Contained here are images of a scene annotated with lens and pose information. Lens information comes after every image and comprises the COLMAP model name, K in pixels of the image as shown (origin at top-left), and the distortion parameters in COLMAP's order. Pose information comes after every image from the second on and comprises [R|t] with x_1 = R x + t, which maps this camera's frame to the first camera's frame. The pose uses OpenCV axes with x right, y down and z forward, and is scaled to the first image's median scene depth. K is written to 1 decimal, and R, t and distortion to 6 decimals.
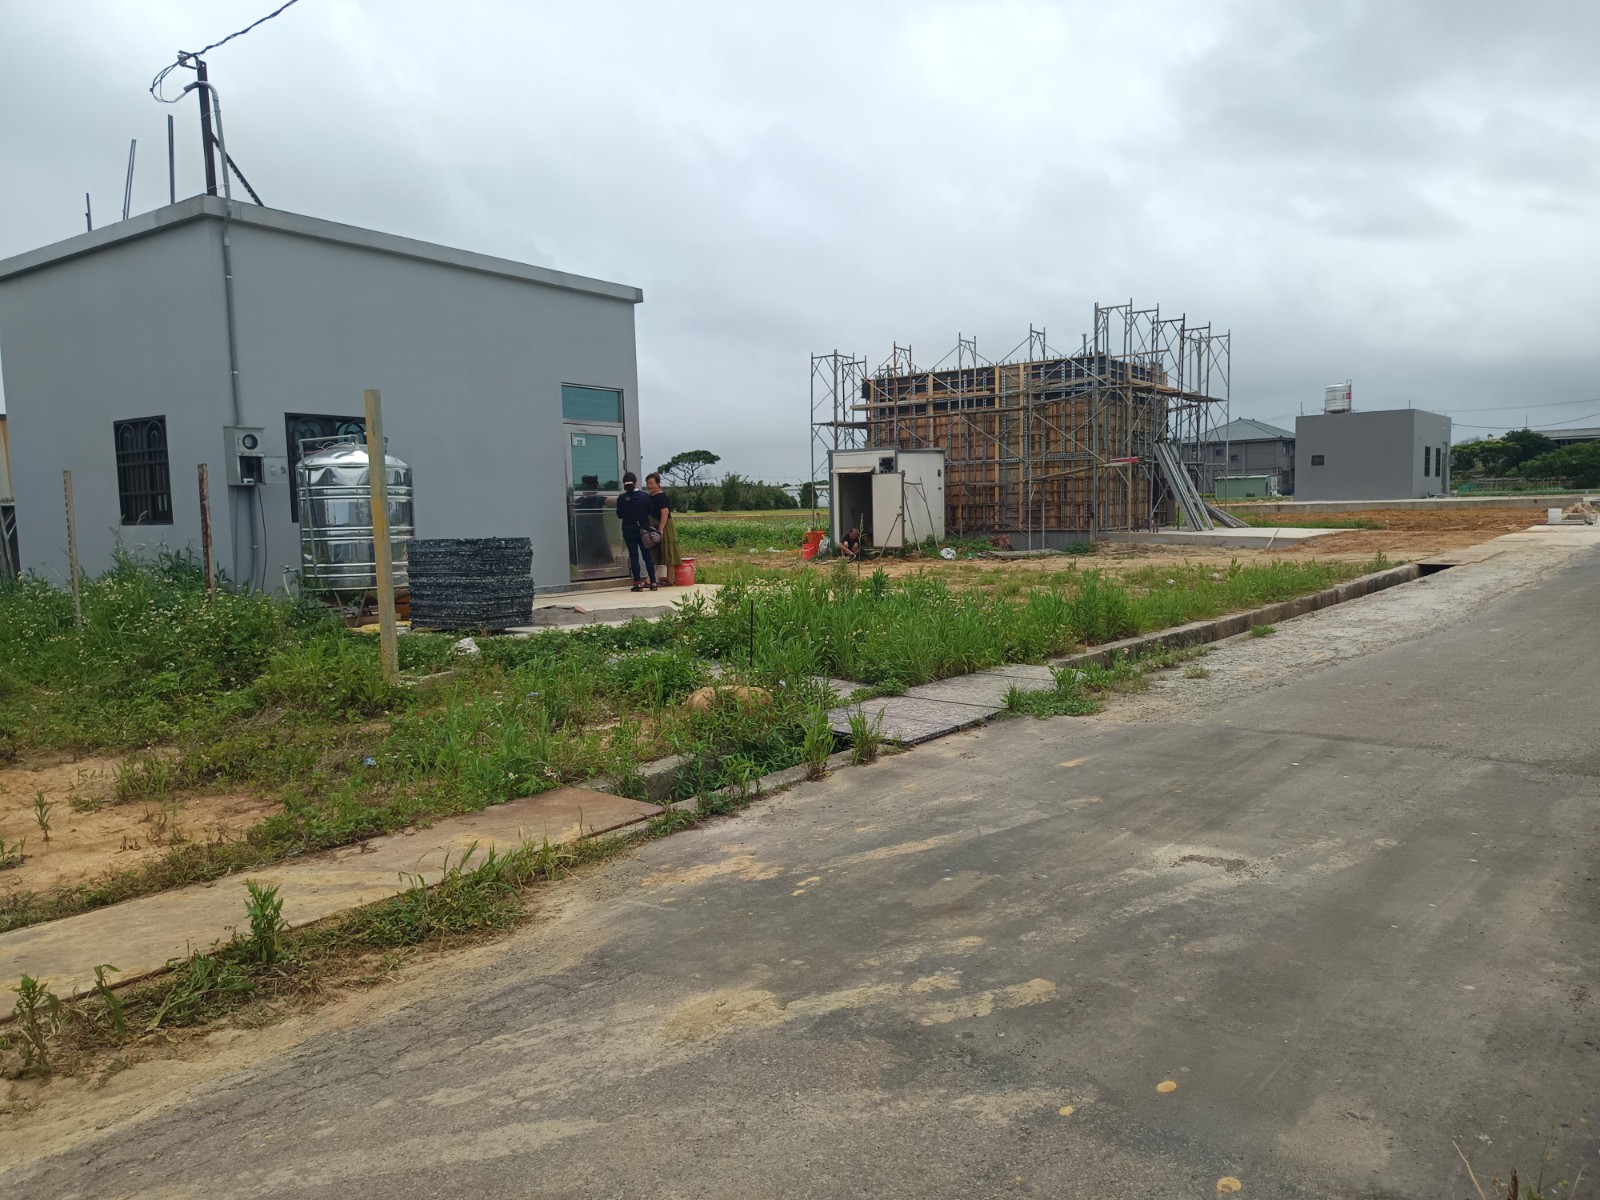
lens RADIAL K [[1104.5, 0, 800.0], [0, 1104.5, 600.0], [0, 0, 1]] dist [0.039542, -0.027370]
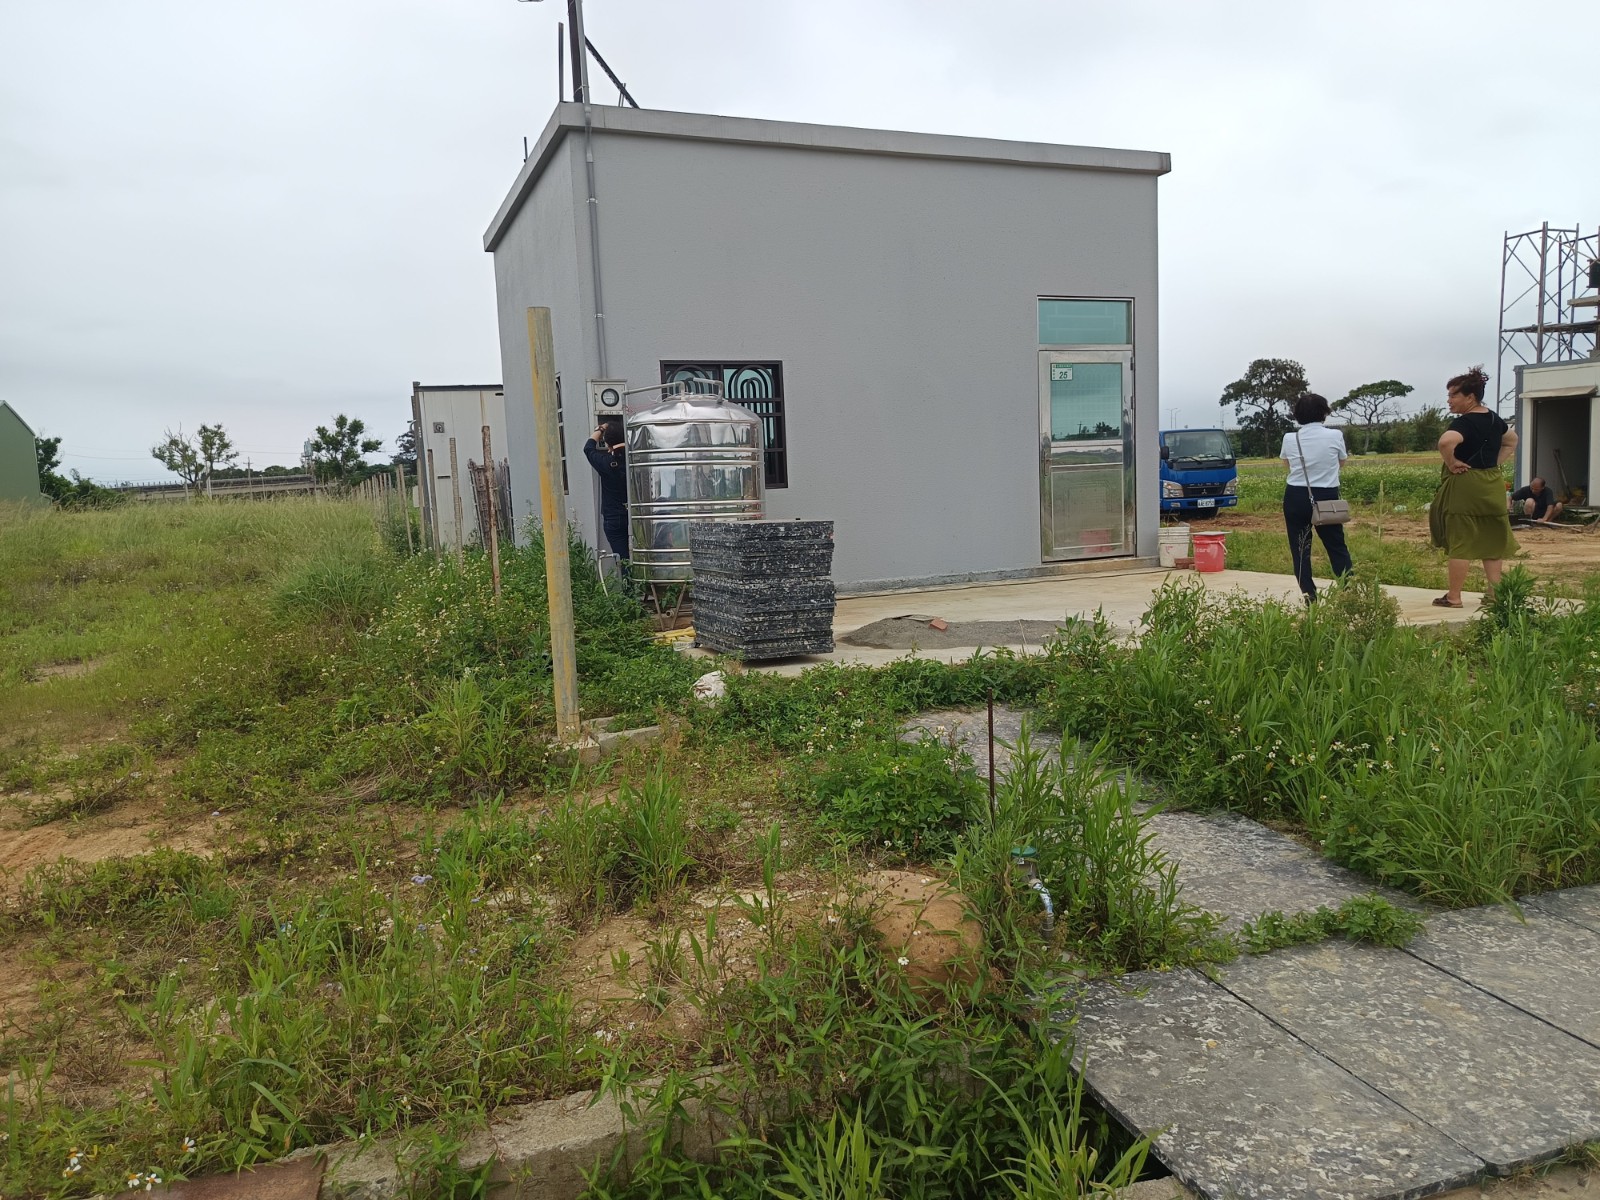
lens RADIAL K [[1104.5, 0, 800.0], [0, 1104.5, 600.0], [0, 0, 1]] dist [0.039542, -0.027370]
pose [[0.837370, 0.048886, -0.544447, 0.062686], [-0.023059, 0.998266, 0.054168, -0.027041], [0.546150, -0.032805, 0.837045, 0.265023]]
